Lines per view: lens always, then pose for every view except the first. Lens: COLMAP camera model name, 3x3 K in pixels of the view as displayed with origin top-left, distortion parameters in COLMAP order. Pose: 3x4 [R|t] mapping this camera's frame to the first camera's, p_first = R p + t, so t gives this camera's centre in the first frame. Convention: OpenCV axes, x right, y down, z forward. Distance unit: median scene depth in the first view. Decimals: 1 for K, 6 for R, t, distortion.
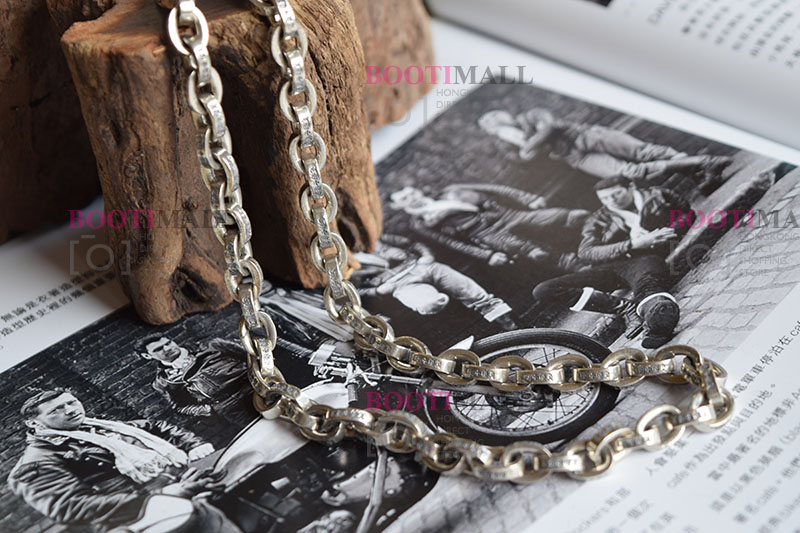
lens RADIAL K [[1503.1, 0, 400.0], [0, 1503.1, 266.5], [0, 0, 1]] dist [0.026986, 0.135871]
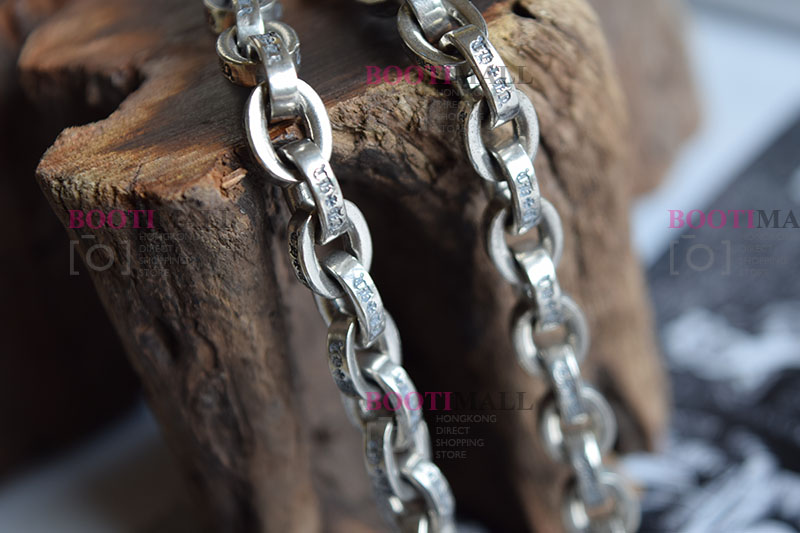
lens RADIAL K [[1503.1, 0, 400.0], [0, 1503.1, 266.5], [0, 0, 1]] dist [0.026986, 0.135871]
pose [[0.992087, -0.087936, -0.089612, -0.066384], [0.090014, 0.995751, 0.019408, -0.117379], [0.087525, -0.027321, 0.995788, 0.518572]]
